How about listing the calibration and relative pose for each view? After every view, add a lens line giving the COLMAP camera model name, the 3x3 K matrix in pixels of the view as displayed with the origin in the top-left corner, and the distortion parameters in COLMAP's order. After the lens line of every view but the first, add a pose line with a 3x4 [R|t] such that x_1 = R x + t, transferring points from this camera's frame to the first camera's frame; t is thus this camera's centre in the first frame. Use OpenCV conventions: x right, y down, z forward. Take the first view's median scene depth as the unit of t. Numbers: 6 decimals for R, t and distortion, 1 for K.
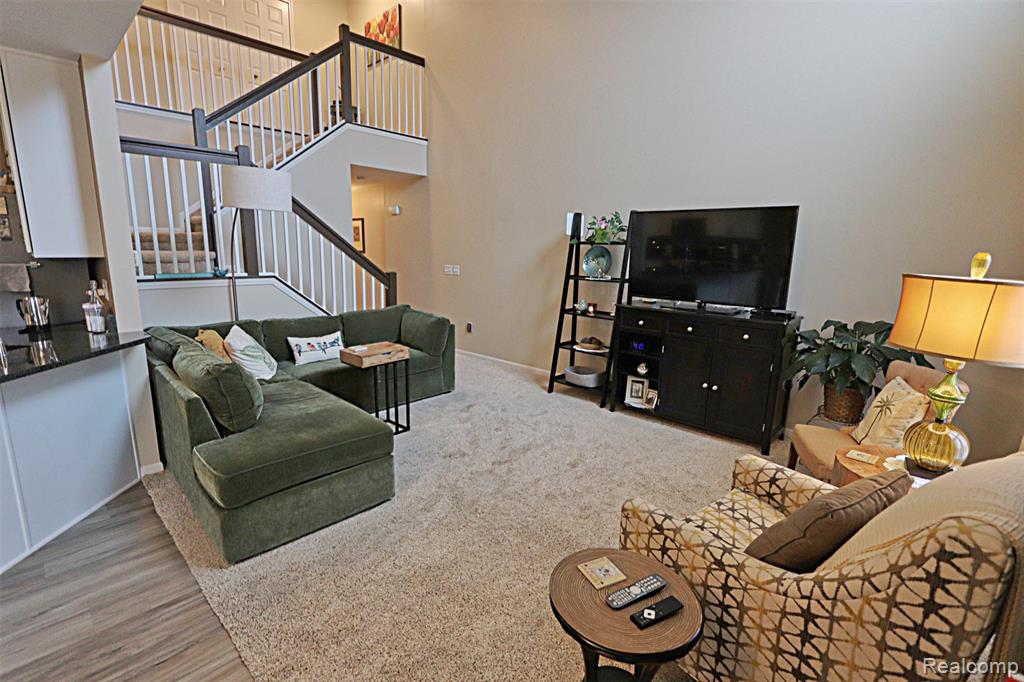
lens RADIAL K [[471.0, 0, 504.9], [0, 471.0, 343.0], [0, 0, 1]] dist [-0.015167, -0.000299]
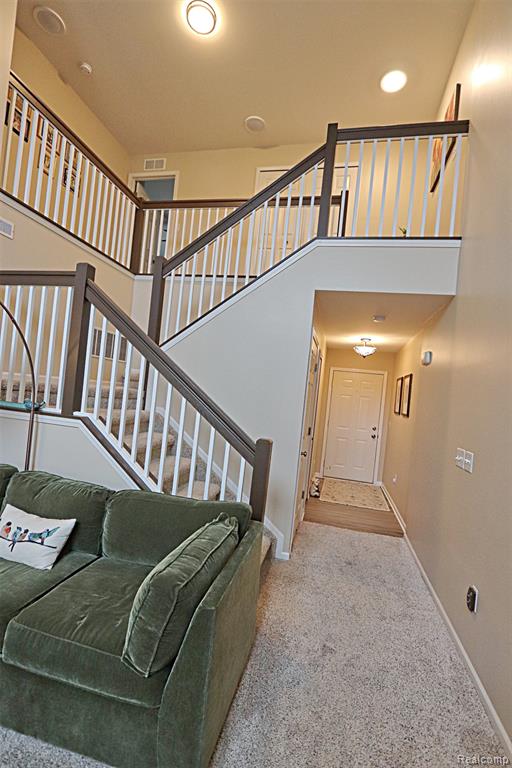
lens RADIAL K [[353.3, 0, 256.0], [0, 353.3, 384.0], [0, 0, 1]] dist [-0.015167, -0.000299]
pose [[0.498250, 0.011745, -0.866954, 0.117773], [-0.256206, 0.957250, -0.134277, -0.156084], [0.828315, 0.289023, 0.479959, 0.770368]]
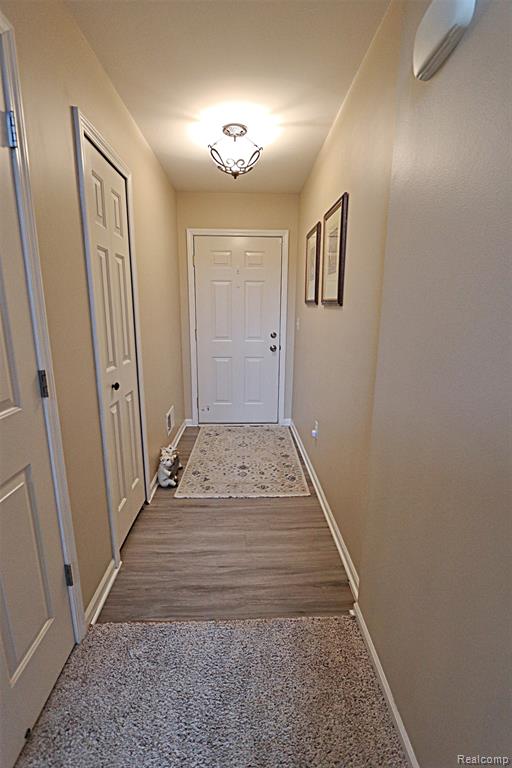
lens RADIAL K [[353.3, 0, 256.0], [0, 353.3, 384.0], [0, 0, 1]] dist [-0.015167, -0.000299]
pose [[0.708580, 0.137767, -0.692051, -0.035501], [-0.128121, 0.989572, 0.065814, -0.183852], [0.693901, 0.042032, 0.718843, 0.951543]]
